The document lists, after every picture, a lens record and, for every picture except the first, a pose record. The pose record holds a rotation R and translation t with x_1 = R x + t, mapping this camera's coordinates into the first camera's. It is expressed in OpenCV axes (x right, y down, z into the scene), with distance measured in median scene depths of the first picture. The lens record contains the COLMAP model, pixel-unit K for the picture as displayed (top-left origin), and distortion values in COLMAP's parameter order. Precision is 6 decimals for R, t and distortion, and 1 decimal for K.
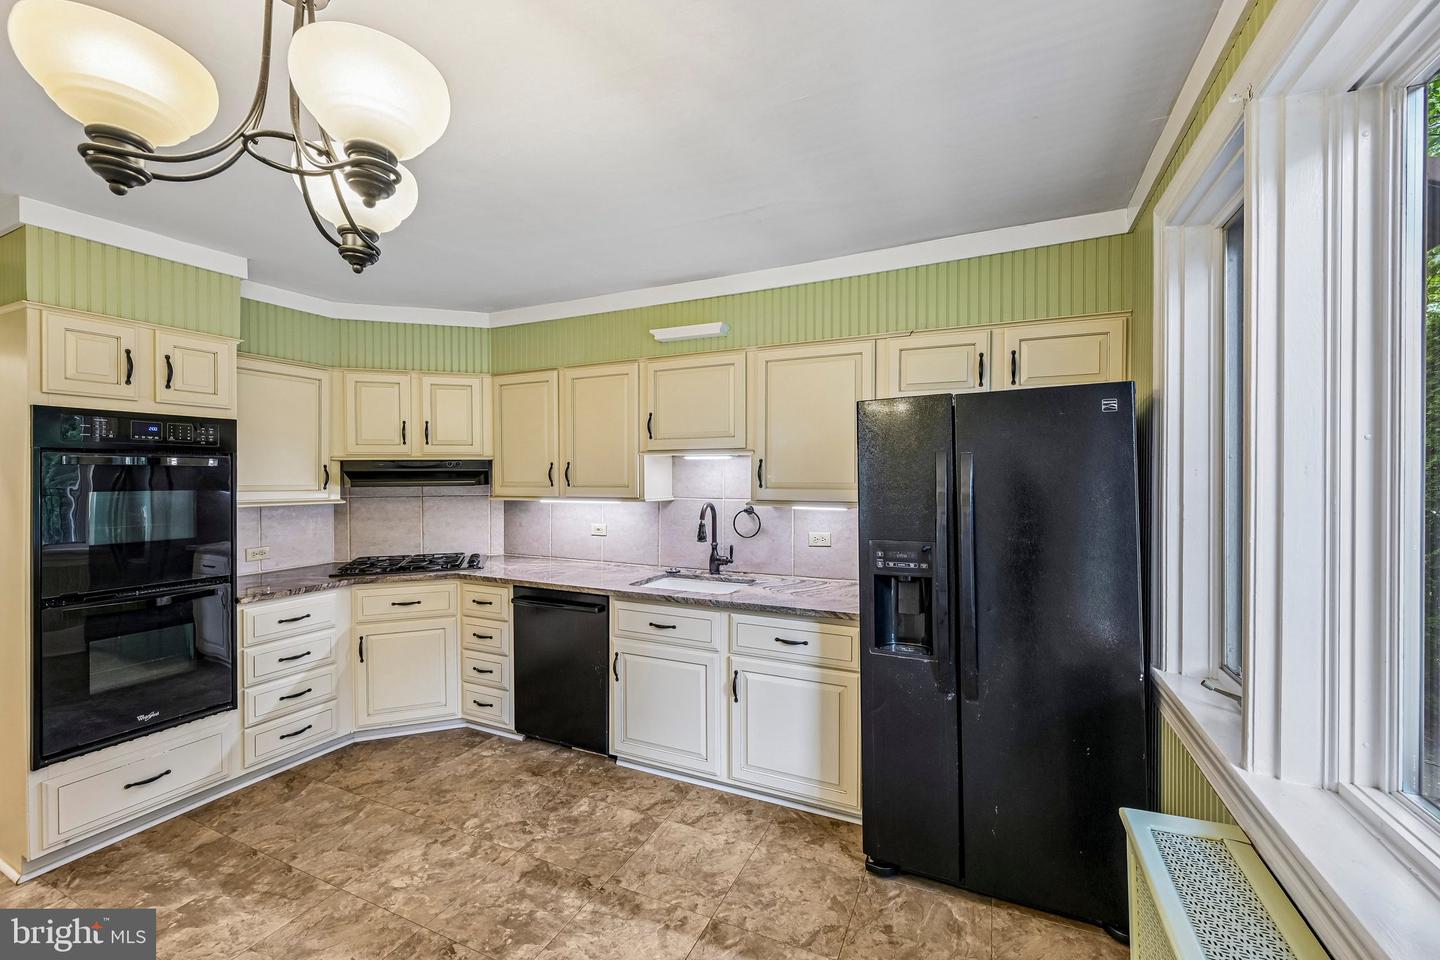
lens RADIAL K [[587.8, 0, 698.4], [0, 587.8, 478.7], [0, 0, 1]] dist [-0.001229, -0.000264]
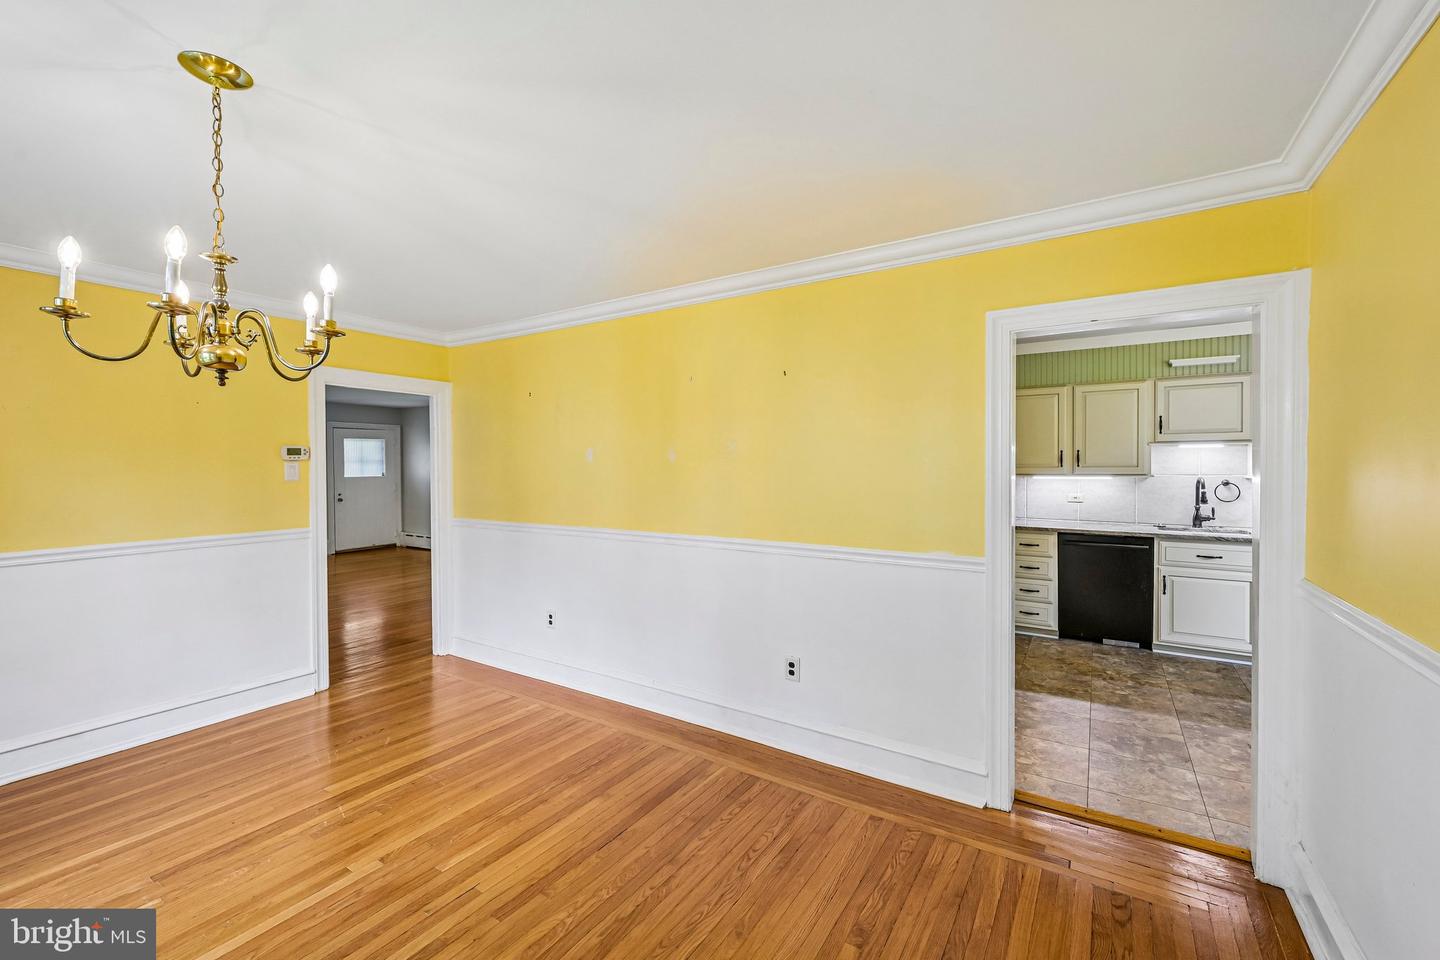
lens RADIAL K [[597.6, 0, 681.0], [0, 597.6, 470.9], [0, 0, 1]] dist [-0.001254, -0.000070]
pose [[0.990947, -0.004165, -0.134189, -1.157486], [0.005541, 0.999936, 0.009887, 0.003898], [0.134139, -0.010541, 0.990906, -0.684599]]
